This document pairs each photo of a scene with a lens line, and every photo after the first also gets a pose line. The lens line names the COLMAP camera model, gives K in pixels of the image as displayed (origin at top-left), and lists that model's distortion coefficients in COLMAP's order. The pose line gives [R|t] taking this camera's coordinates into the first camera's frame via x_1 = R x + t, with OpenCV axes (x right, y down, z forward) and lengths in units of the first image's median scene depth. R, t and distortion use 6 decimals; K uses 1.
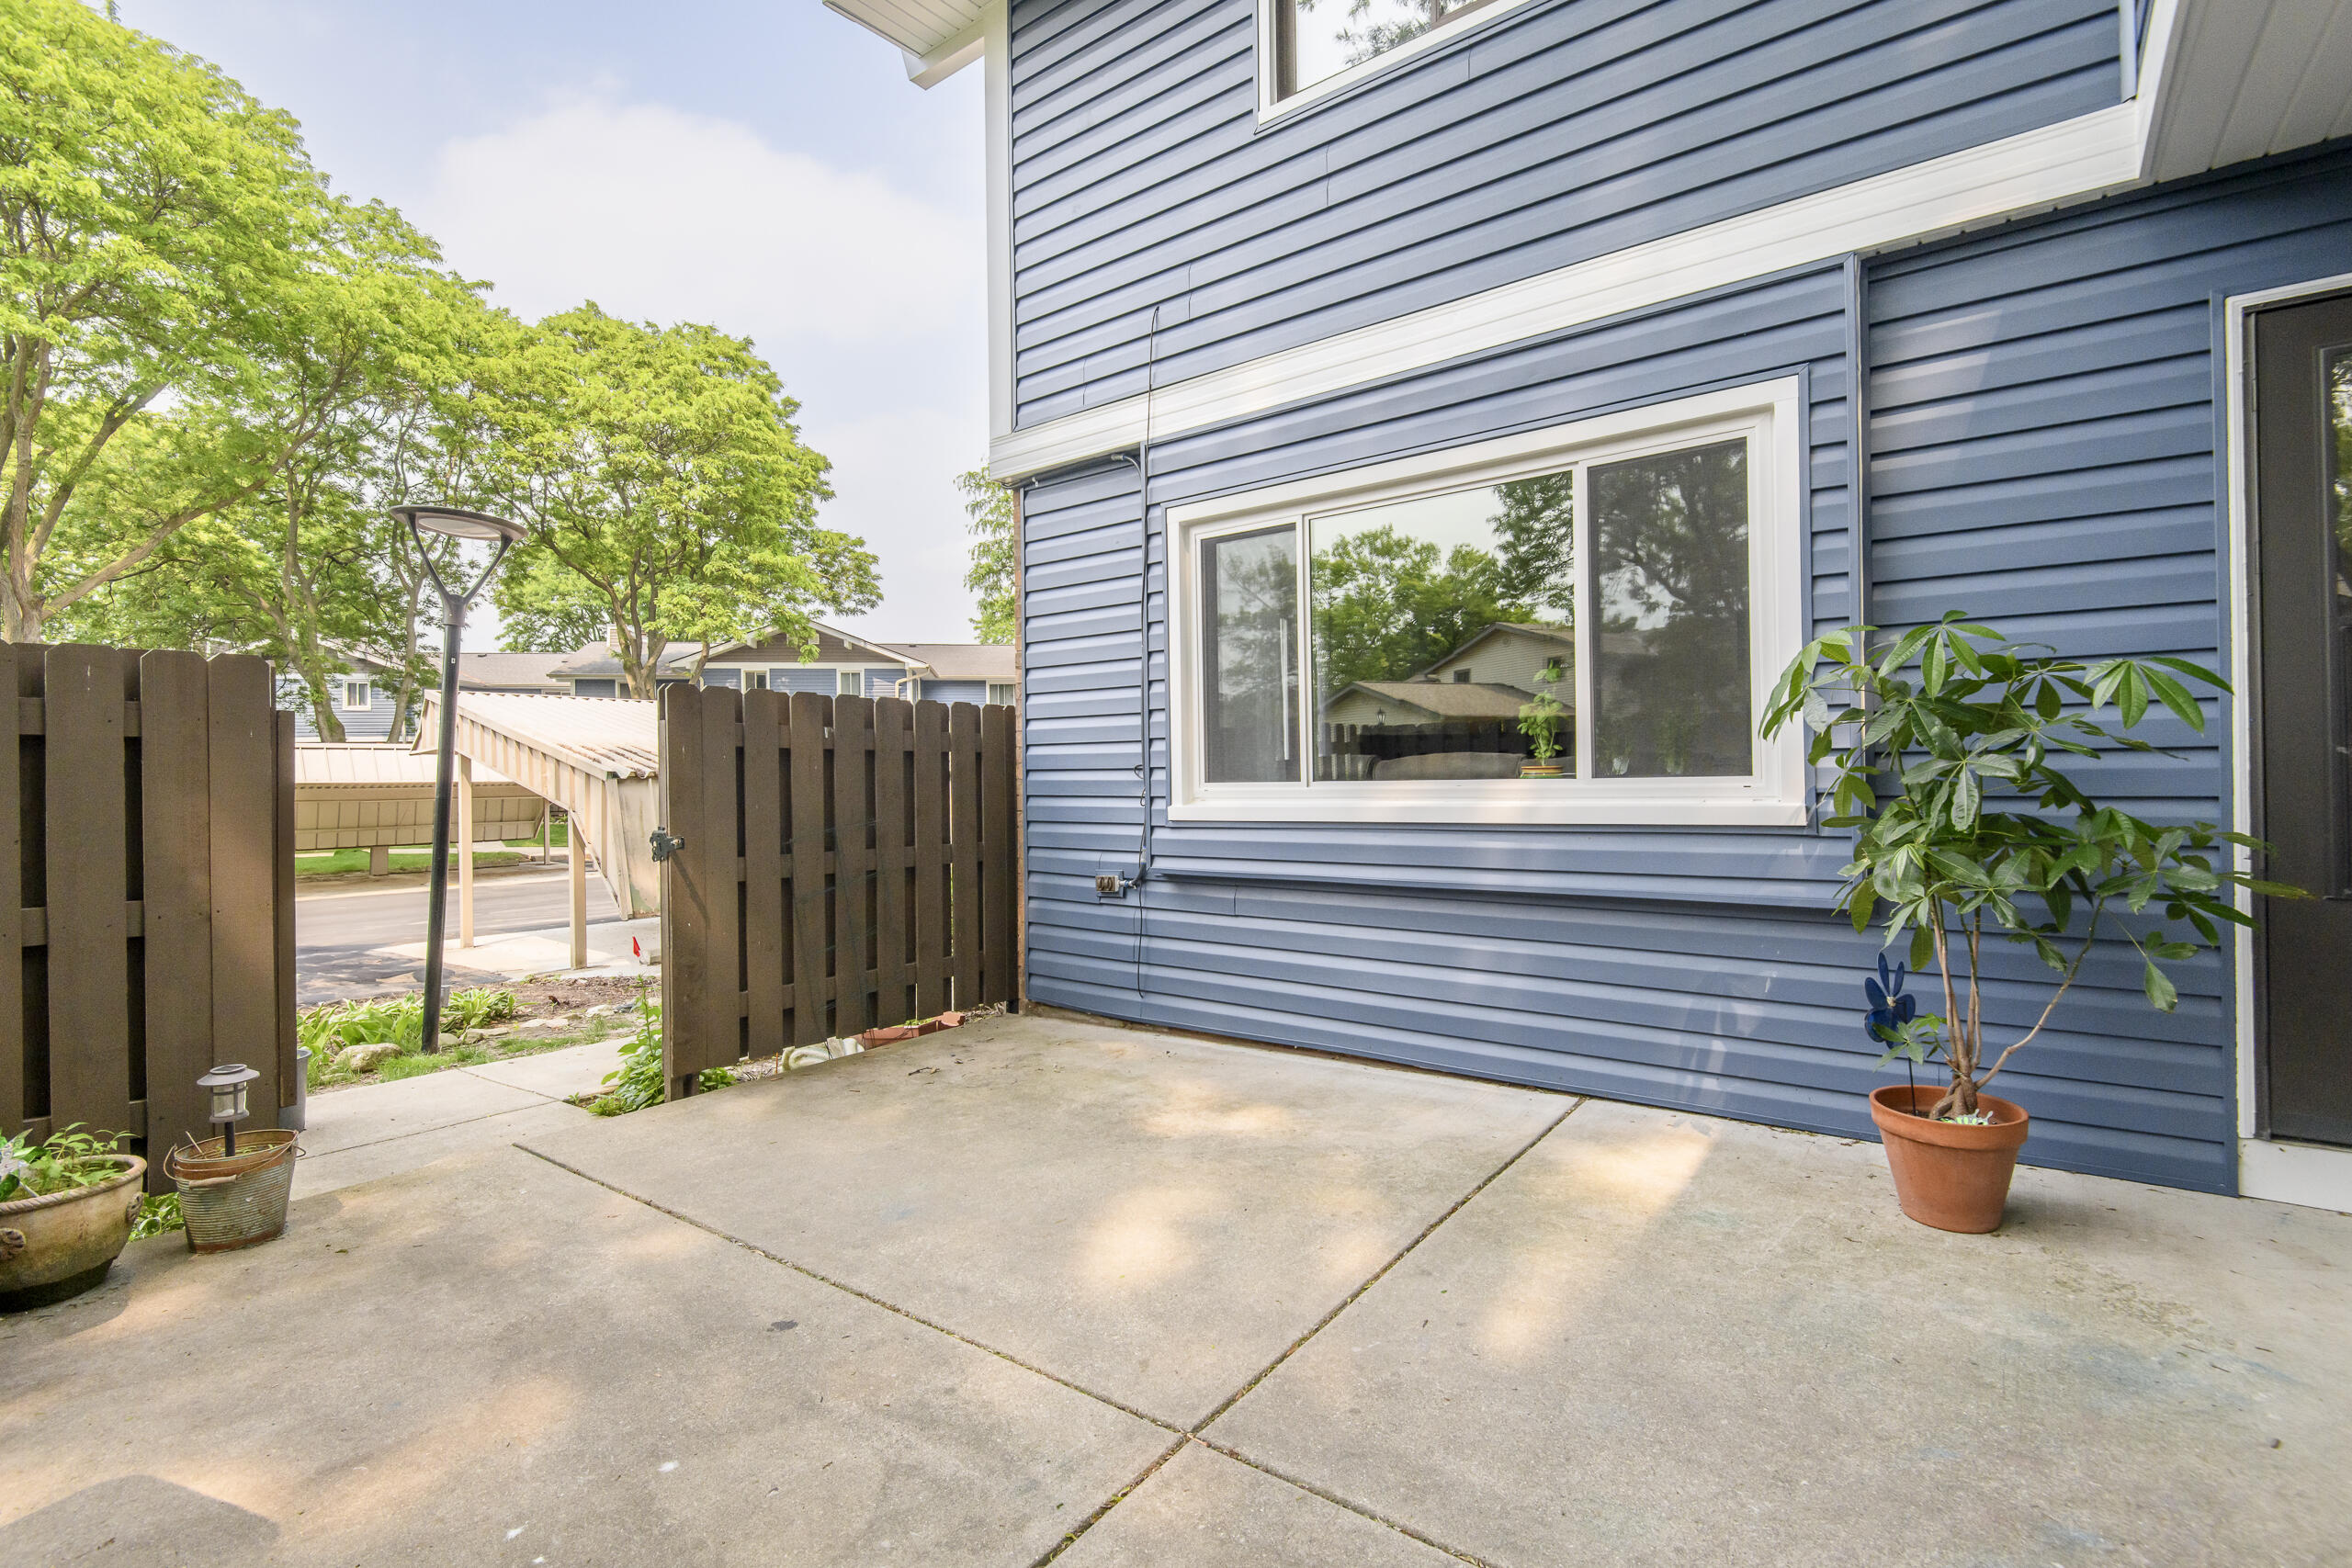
lens RADIAL K [[1065.8, 0, 1175.3], [0, 1065.8, 774.7], [0, 0, 1]] dist [0.037944, -0.019292]
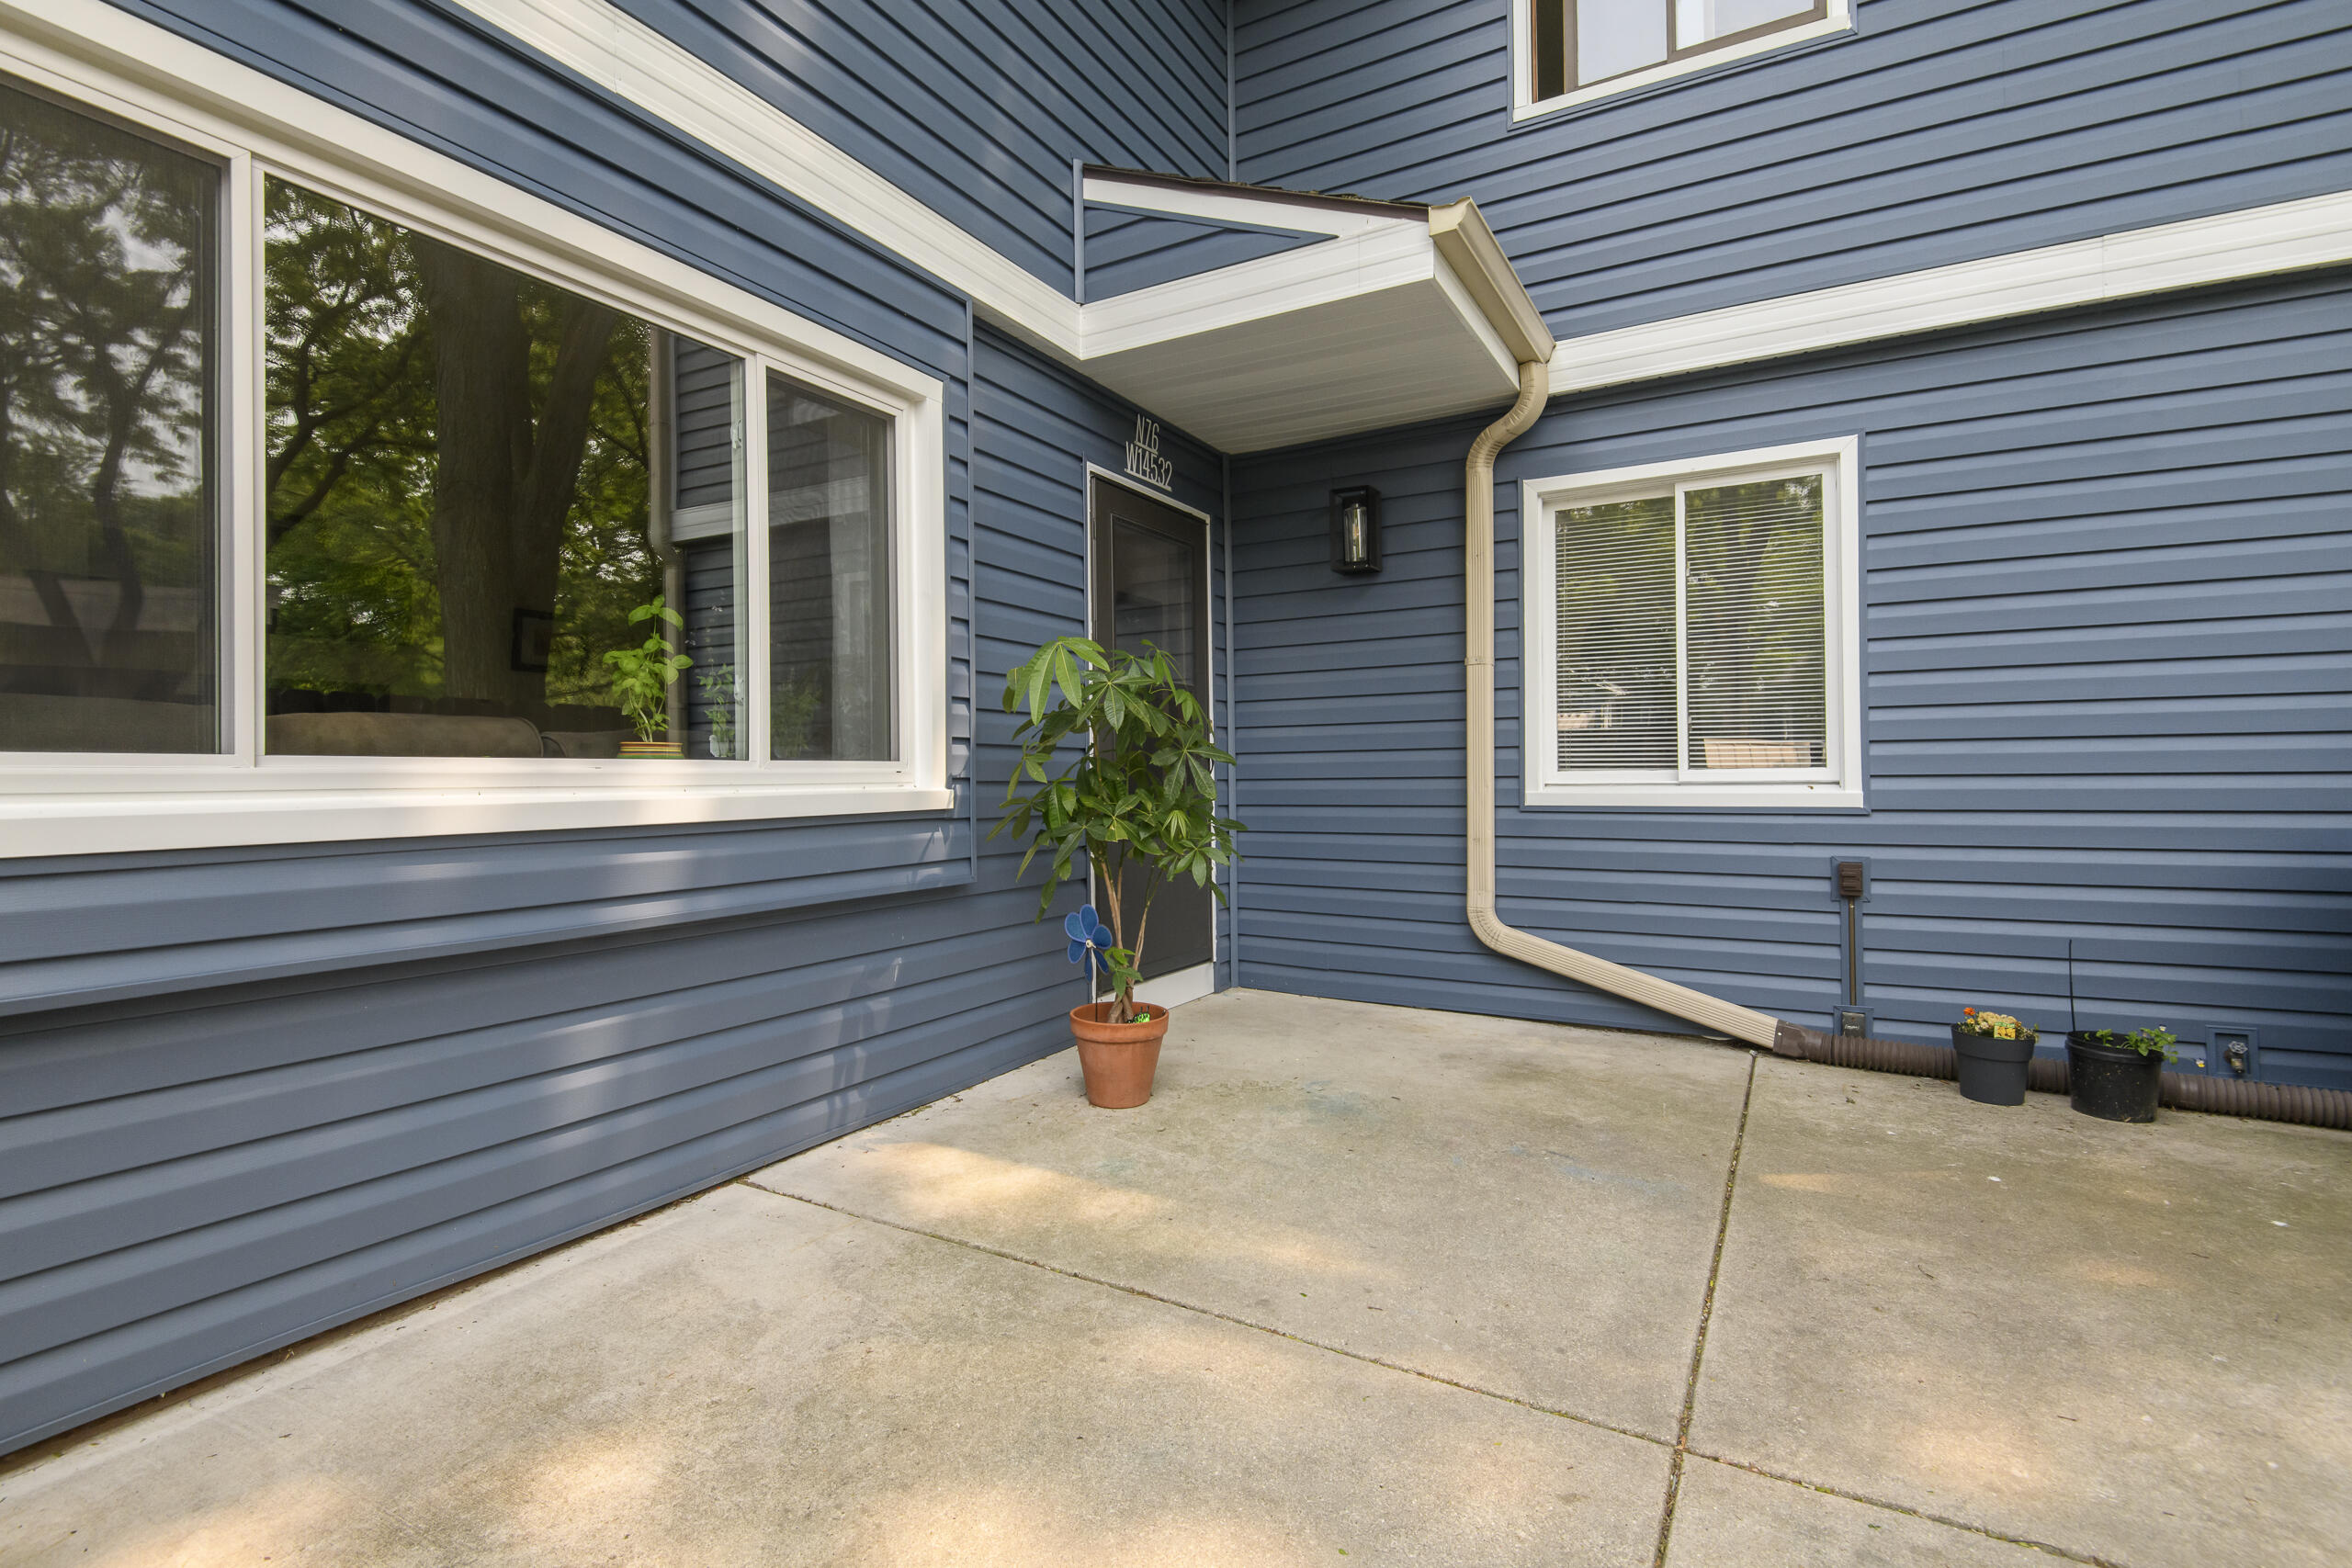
lens RADIAL K [[1115.4, 0, 1173.9], [0, 1115.4, 770.2], [0, 0, 1]] dist [0.042882, -0.023551]
pose [[-0.142530, 0.020632, 0.989575, -0.533782], [0.003509, 0.999787, -0.020340, 0.031411], [-0.989784, 0.000573, -0.142572, 0.933946]]
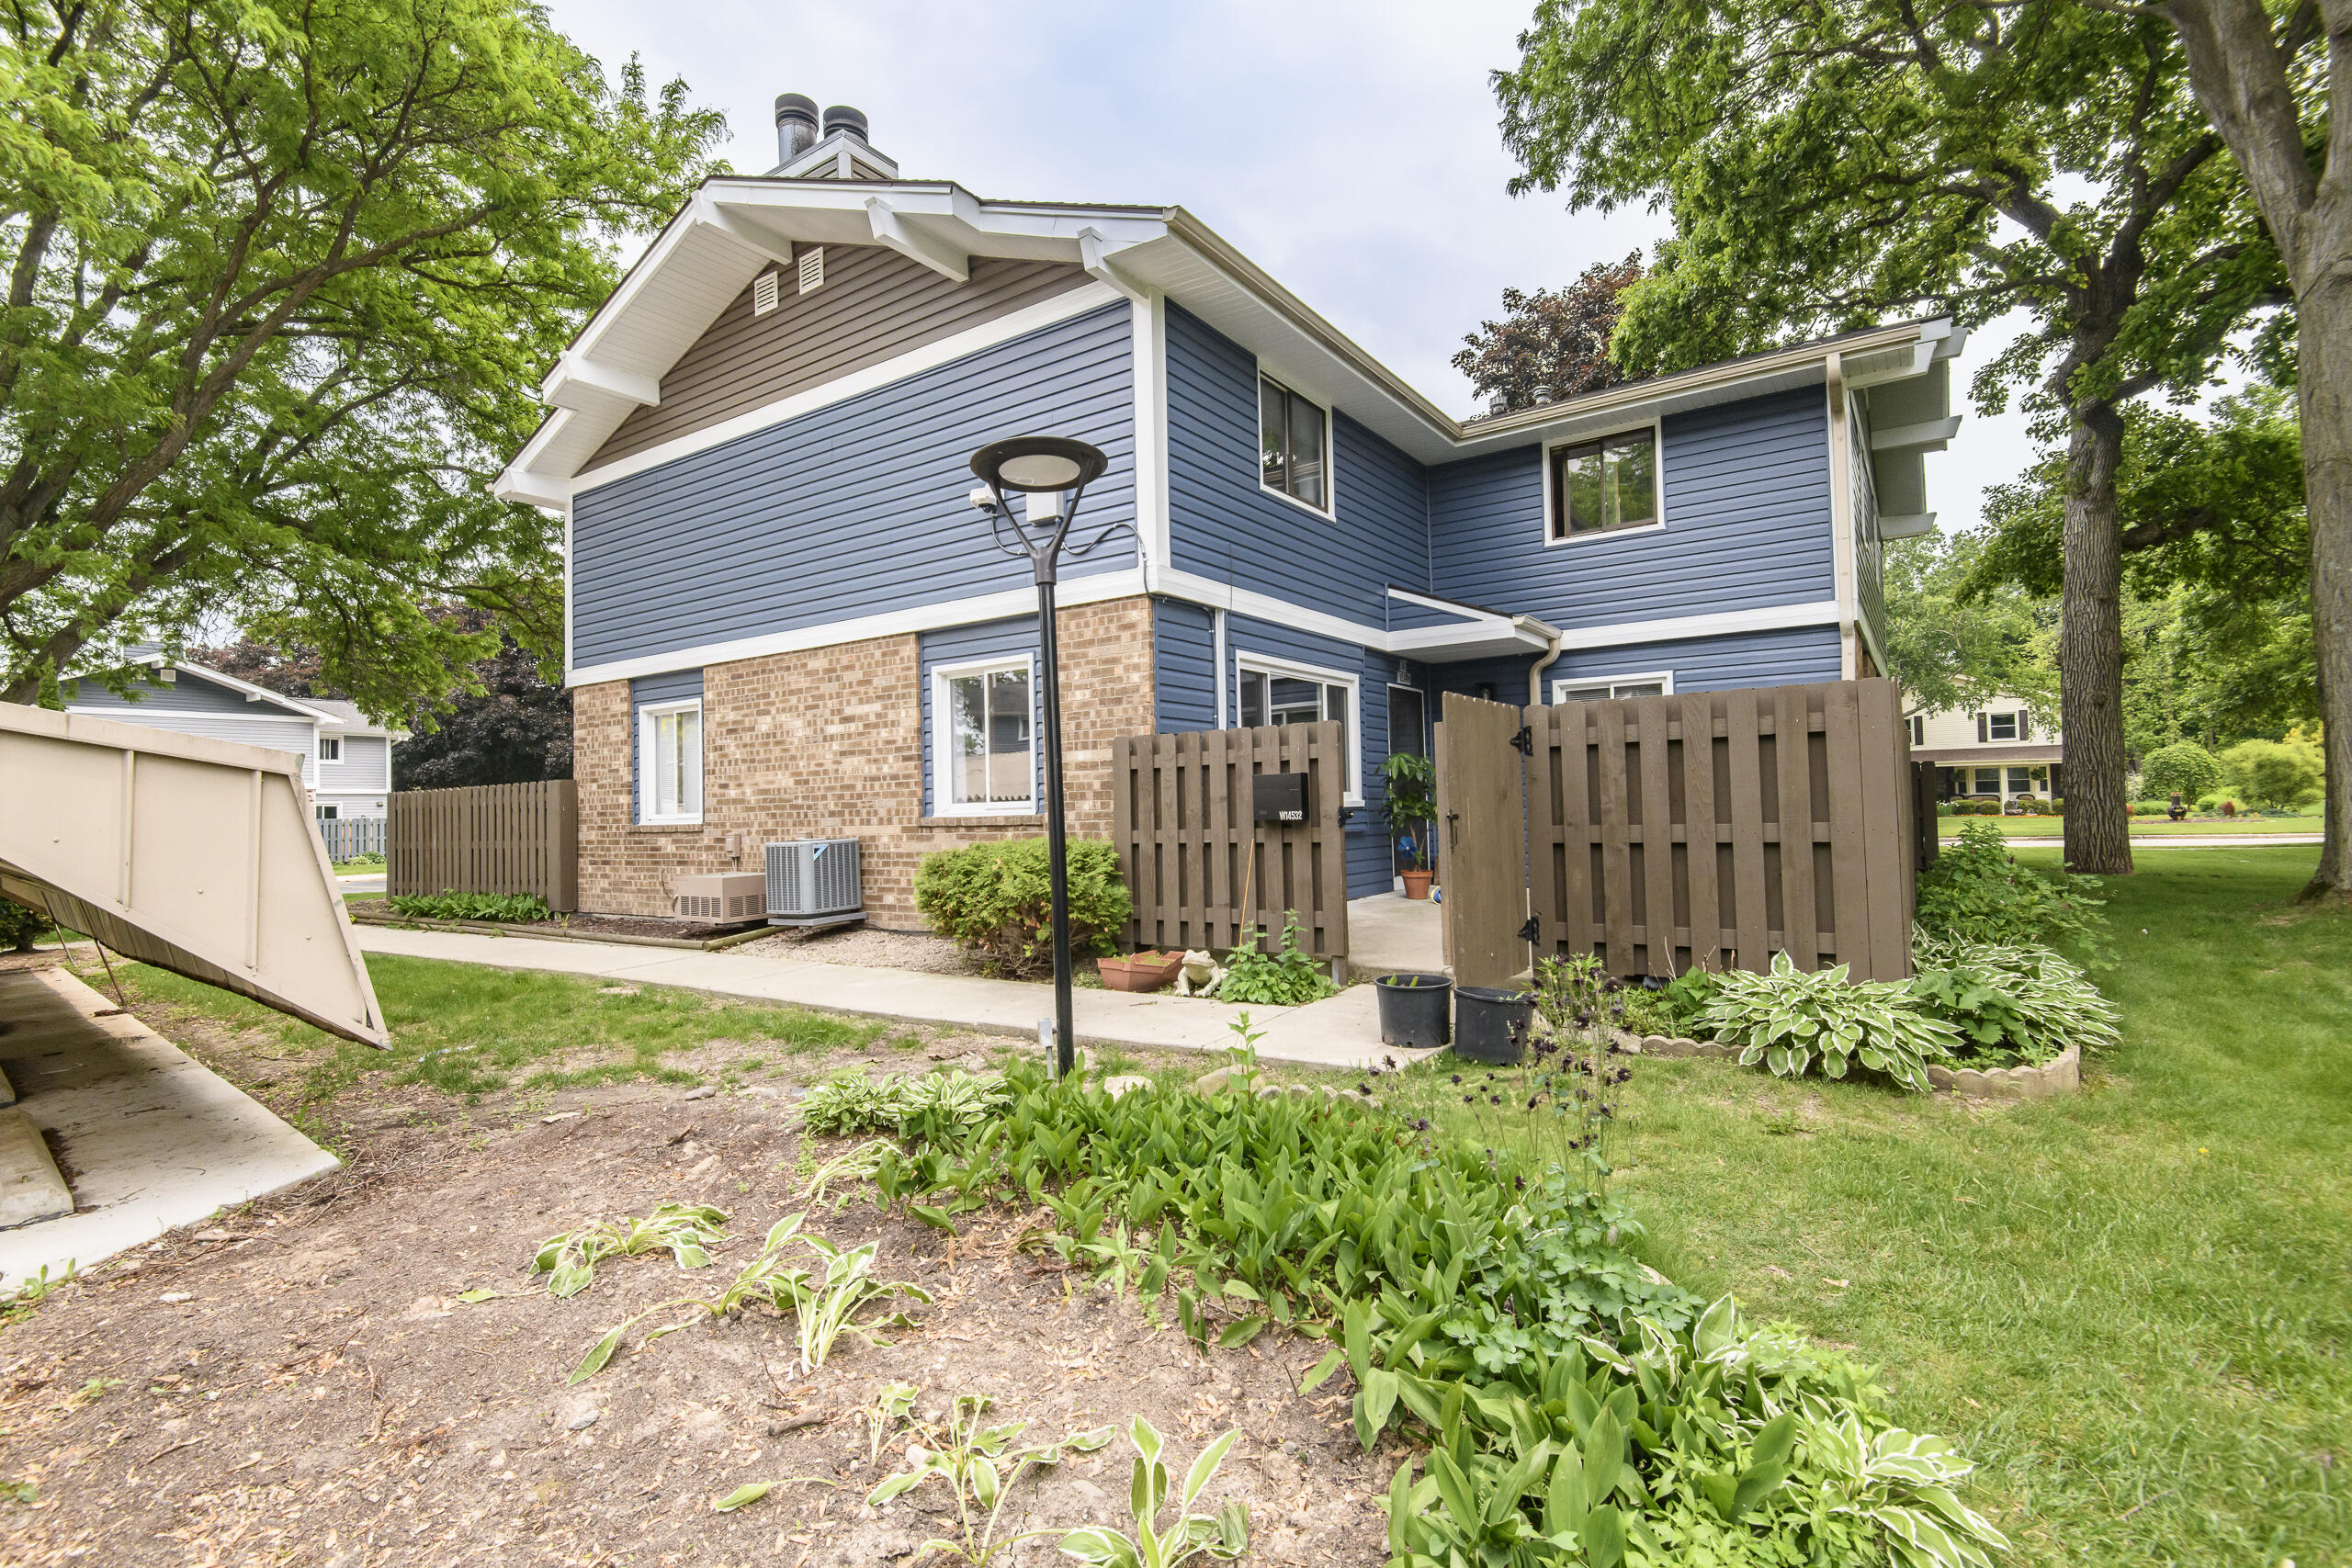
lens RADIAL K [[1065.8, 0, 1175.3], [0, 1065.8, 774.7], [0, 0, 1]] dist [0.037944, -0.019292]
pose [[-0.054683, 0.048649, 0.997318, -2.876780], [0.018220, 0.998695, -0.047717, 0.097318], [-0.998338, 0.015562, -0.055498, 1.826138]]
